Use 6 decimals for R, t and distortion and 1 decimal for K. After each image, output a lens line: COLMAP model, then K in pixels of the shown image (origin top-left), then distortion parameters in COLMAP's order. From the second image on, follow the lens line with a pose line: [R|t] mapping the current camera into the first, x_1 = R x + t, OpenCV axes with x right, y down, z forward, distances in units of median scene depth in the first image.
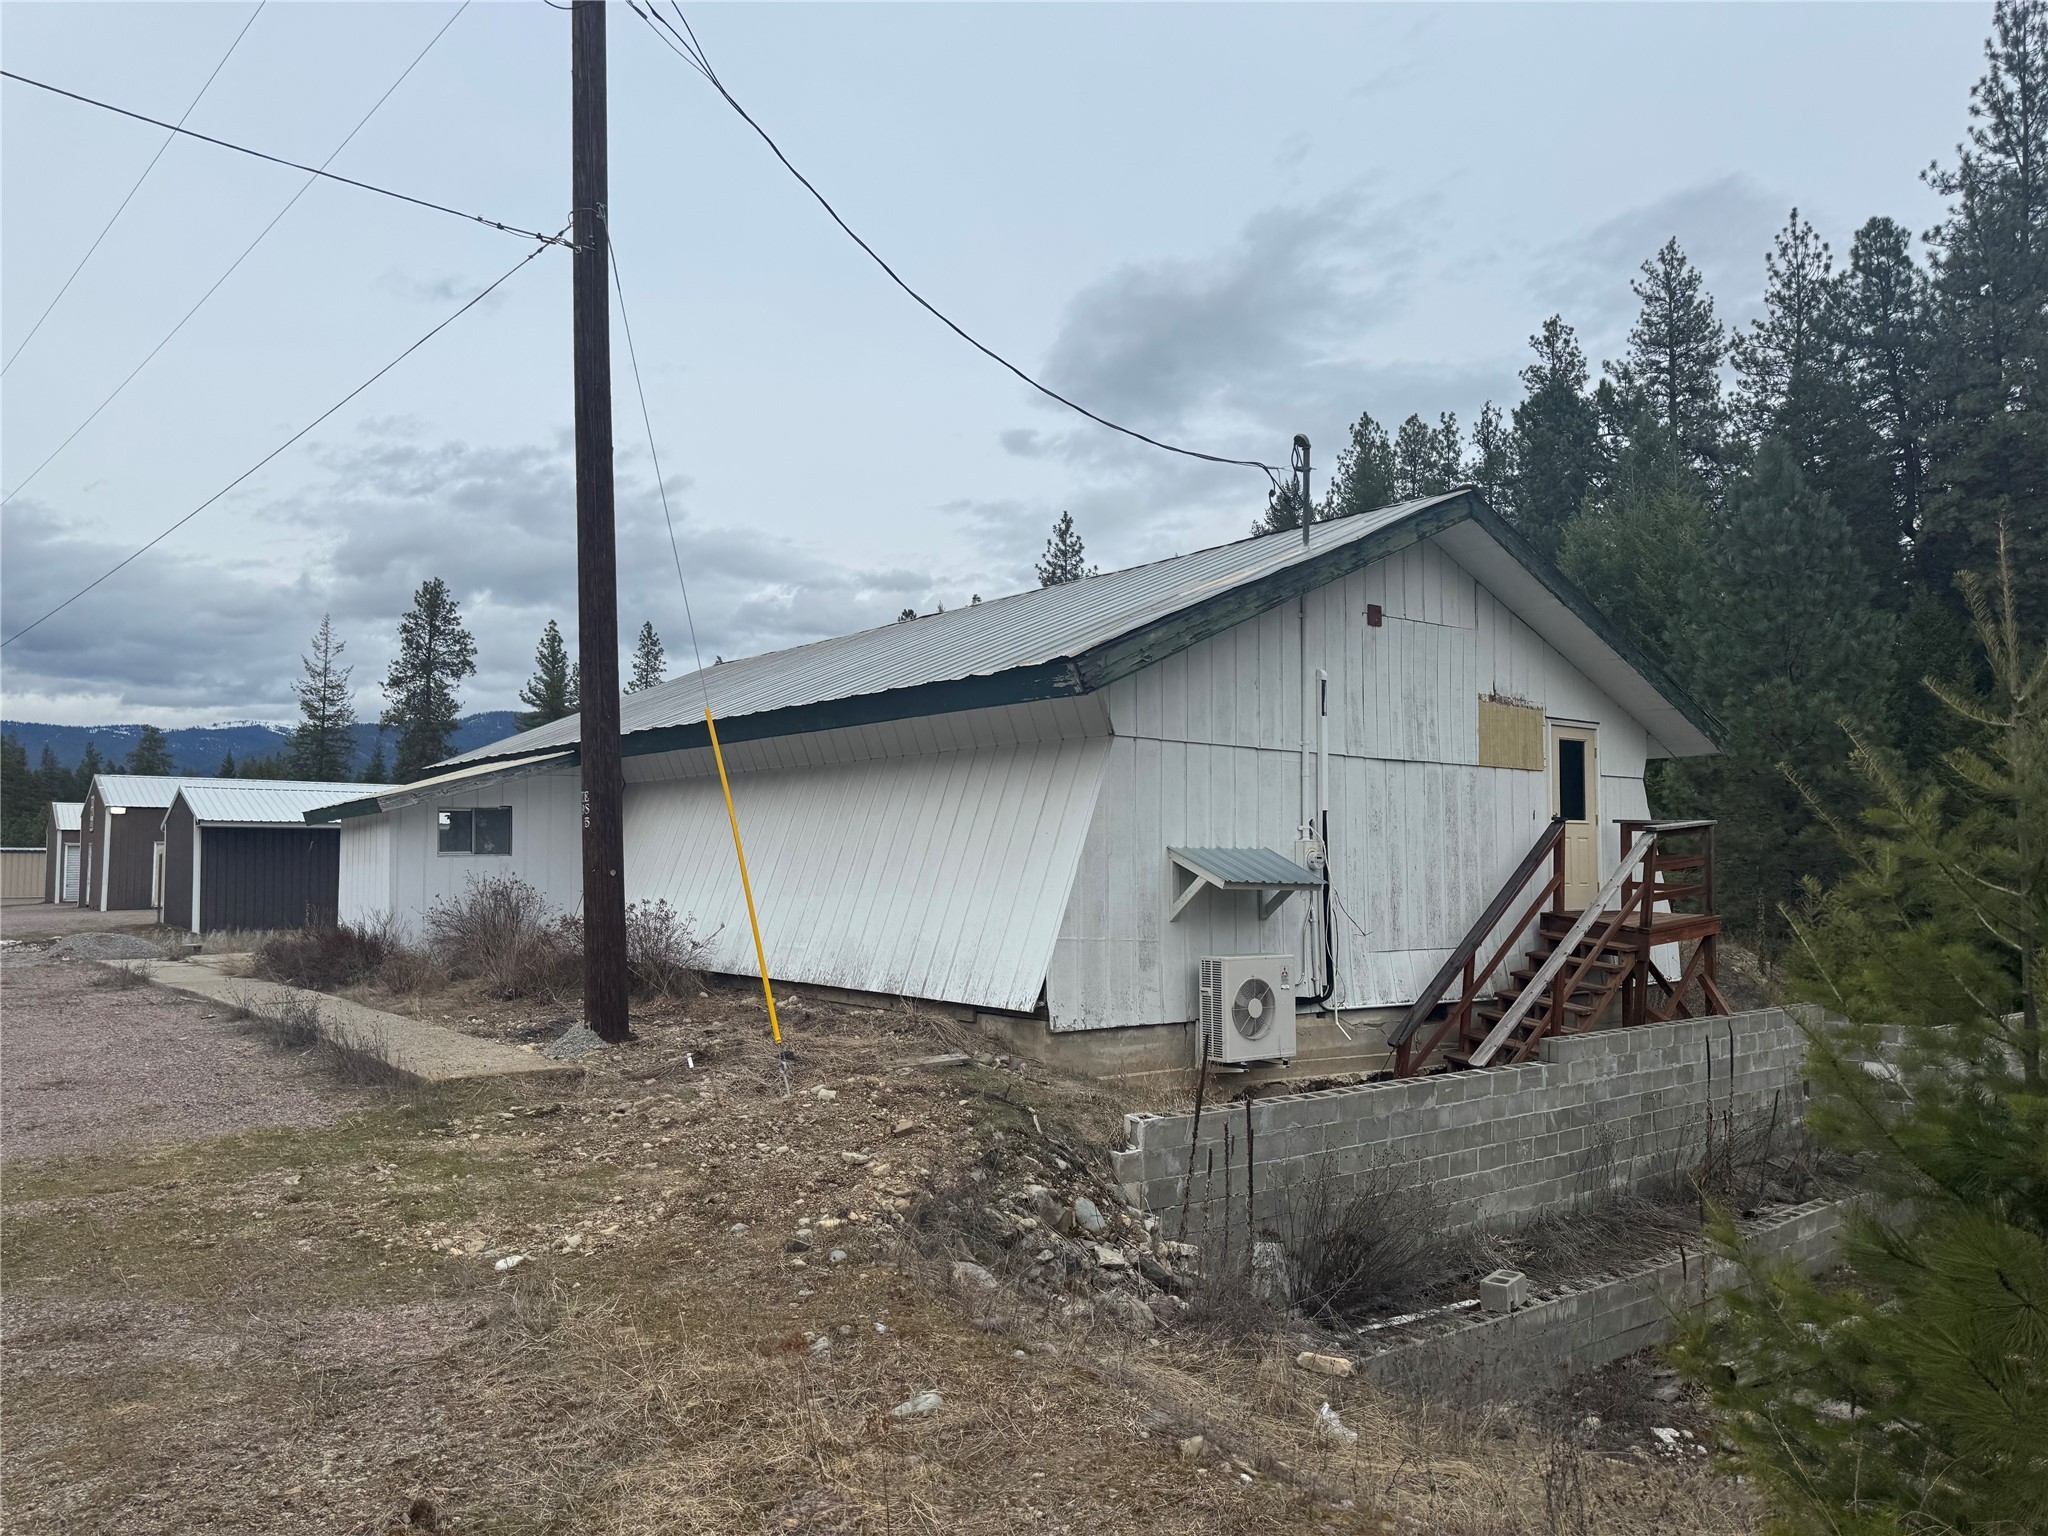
lens RADIAL K [[1428.3, 0, 1008.0], [0, 1428.3, 771.0], [0, 0, 1]] dist [0.088465, -0.100510]
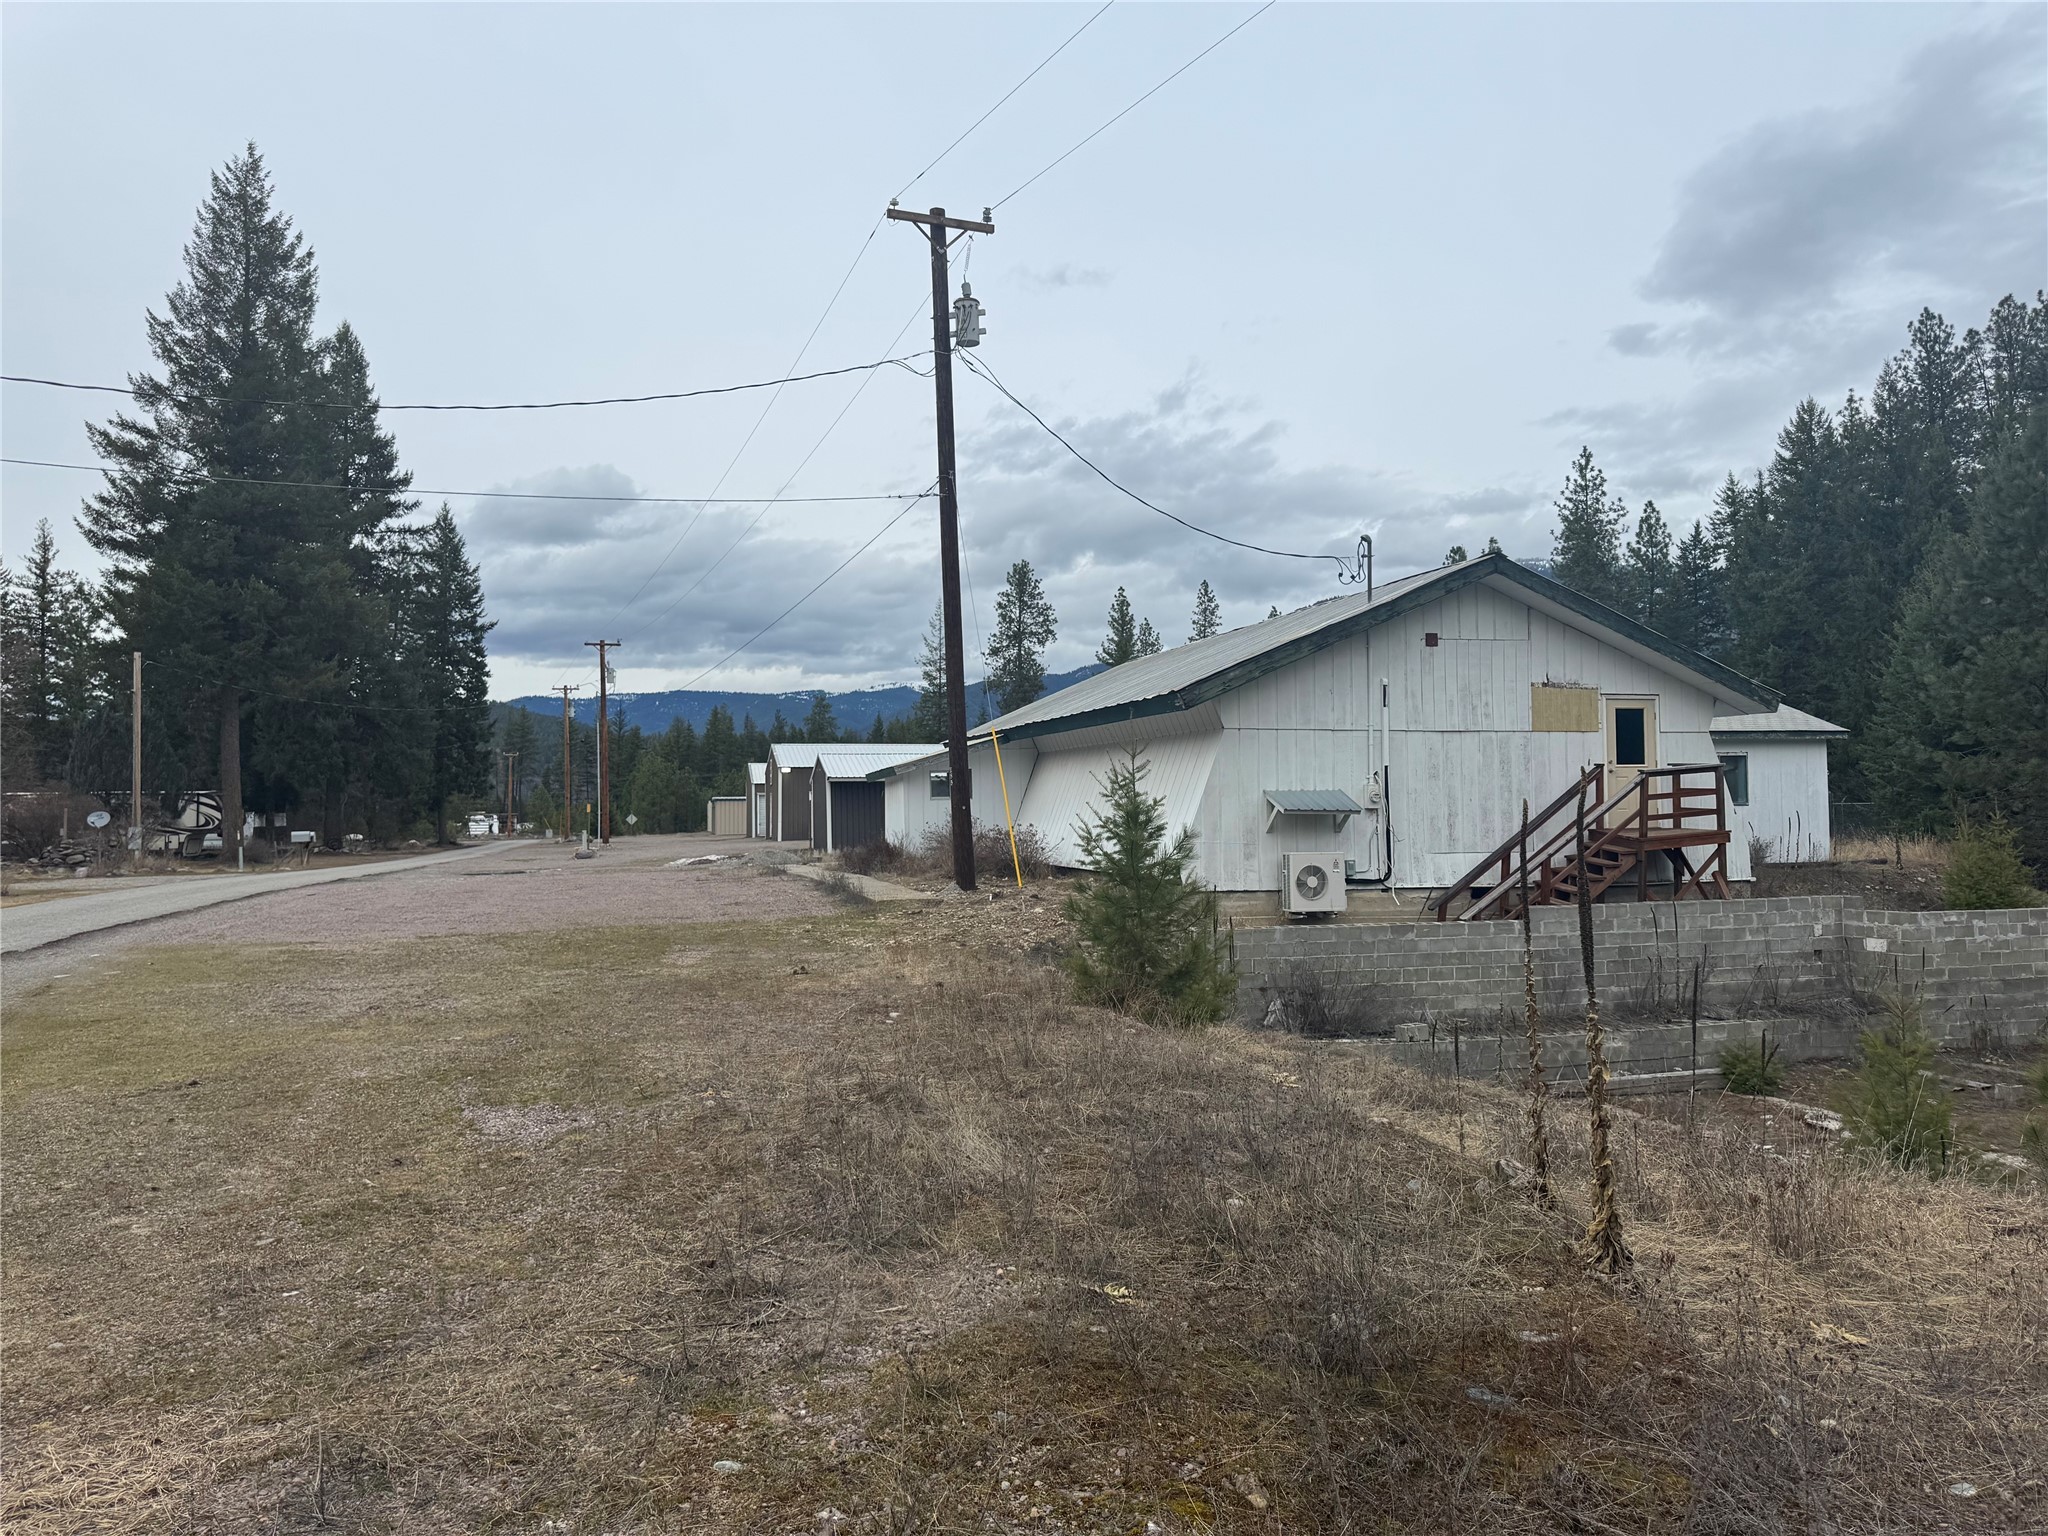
lens RADIAL K [[1421.4, 0, 1022.7], [0, 1421.4, 757.5], [0, 0, 1]] dist [0.088787, -0.111098]
pose [[0.918528, -0.025373, -0.394540, 0.440203], [0.038096, 0.998975, 0.024446, -0.033593], [0.393515, -0.037485, 0.918553, -0.591749]]
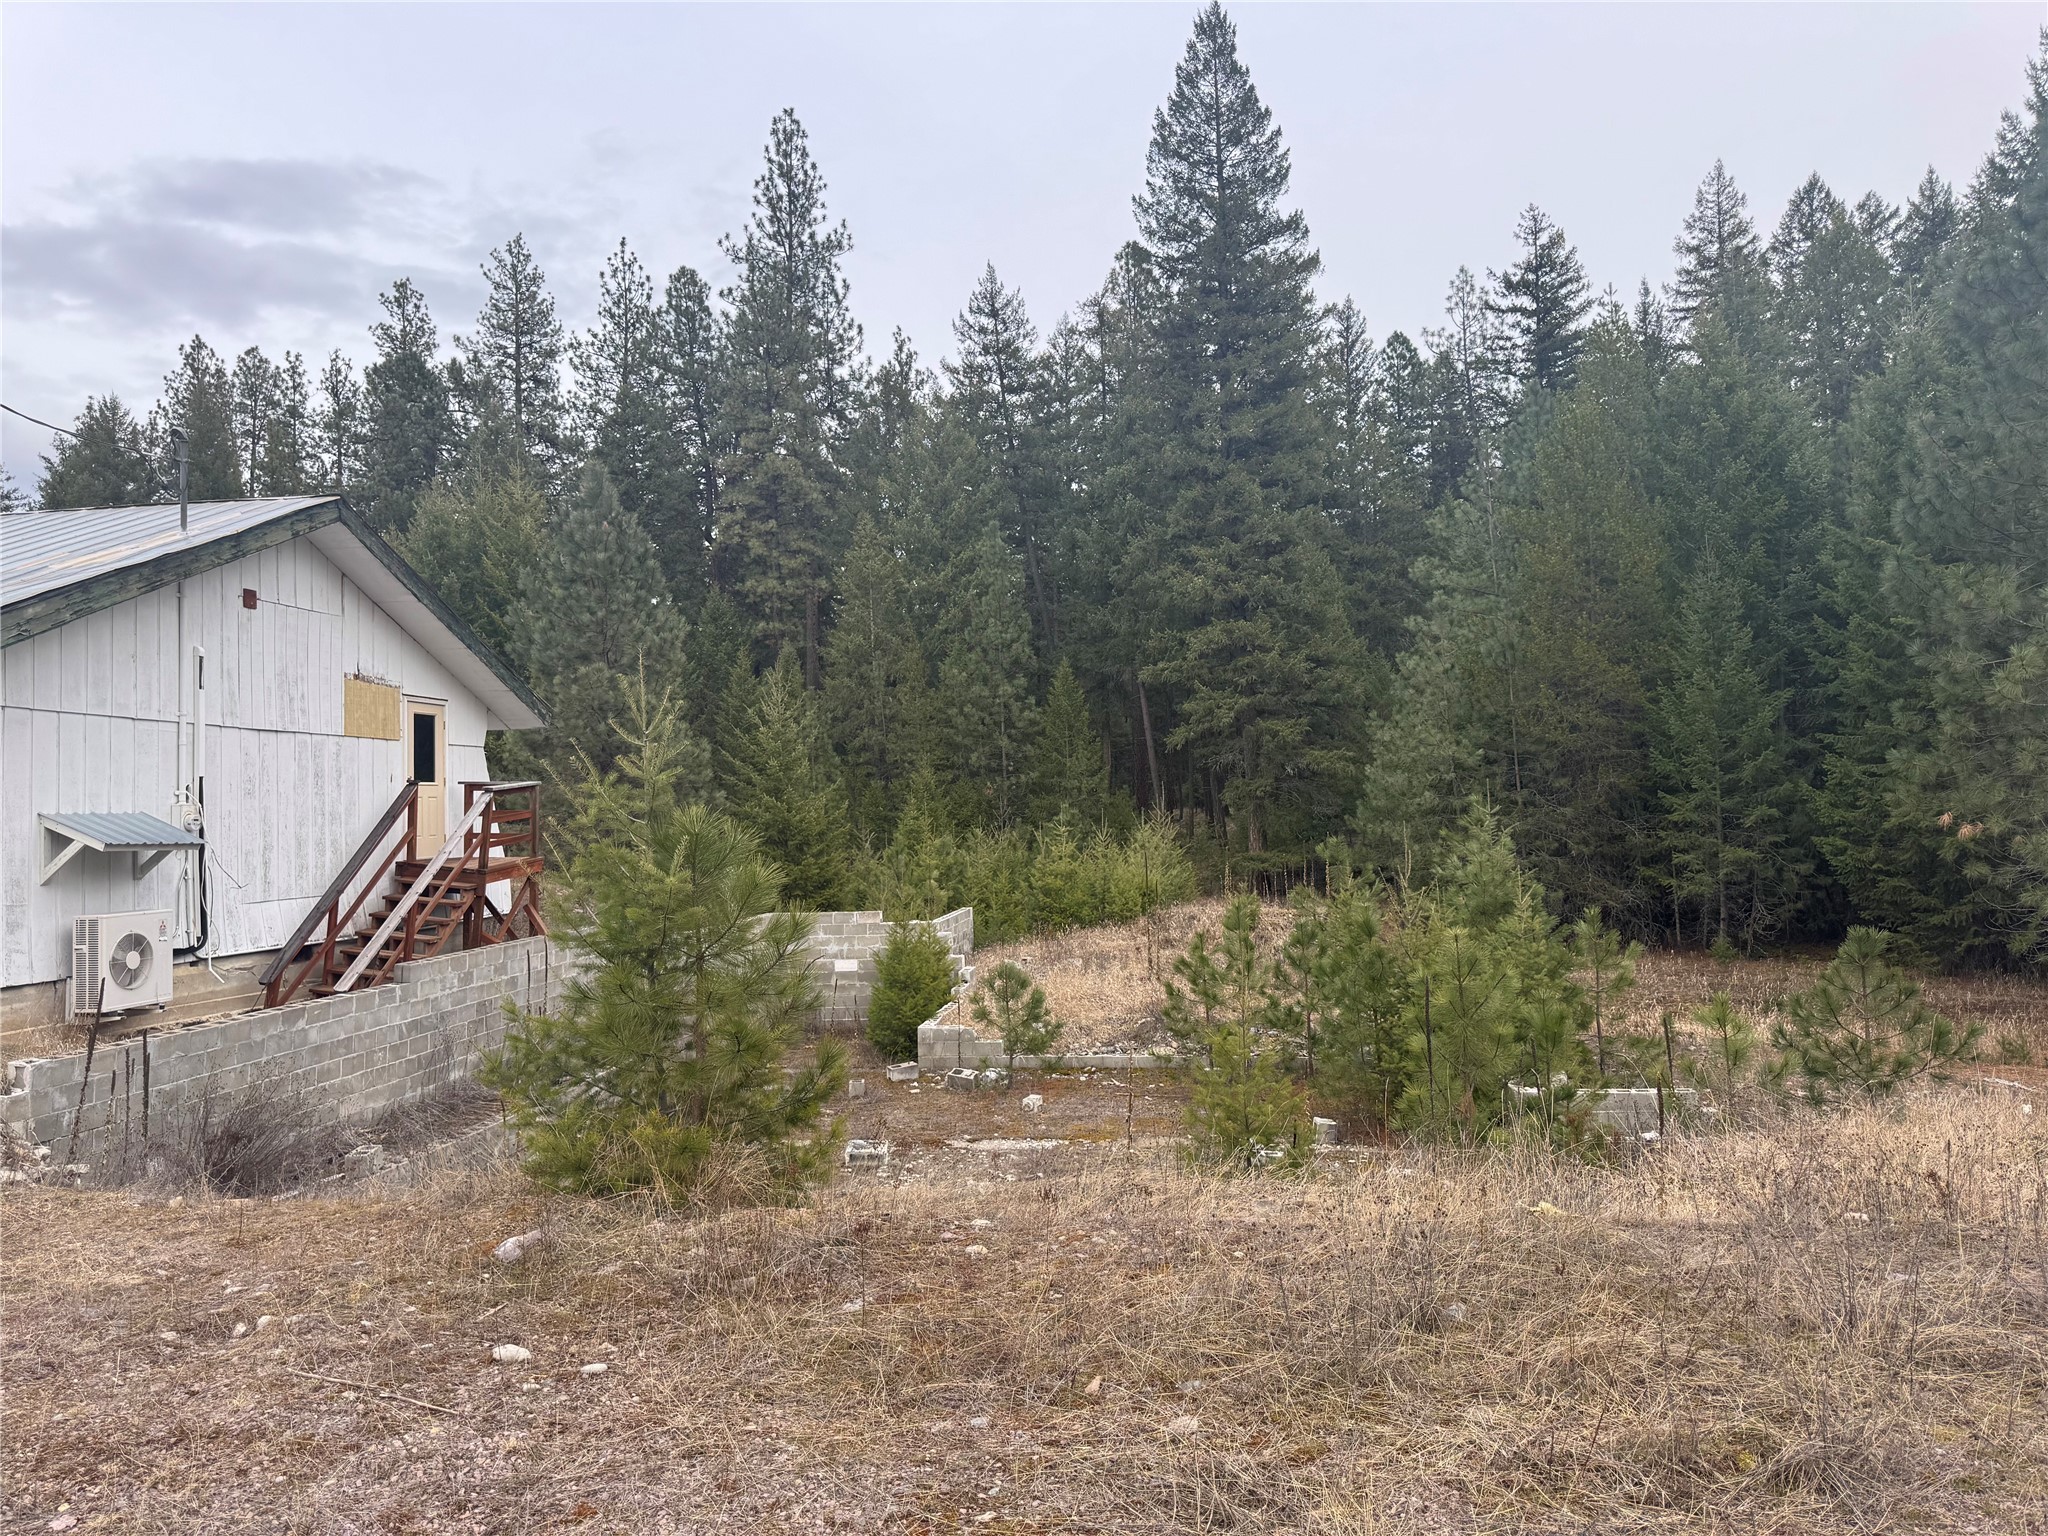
lens RADIAL K [[1439.3, 0, 978.1], [0, 1439.3, 749.1], [0, 0, 1]] dist [0.090797, -0.112265]
pose [[0.741133, 0.008306, 0.671306, -0.080665], [-0.017208, 0.999830, 0.006627, -0.009832], [-0.671137, -0.016463, 0.741150, -0.200504]]
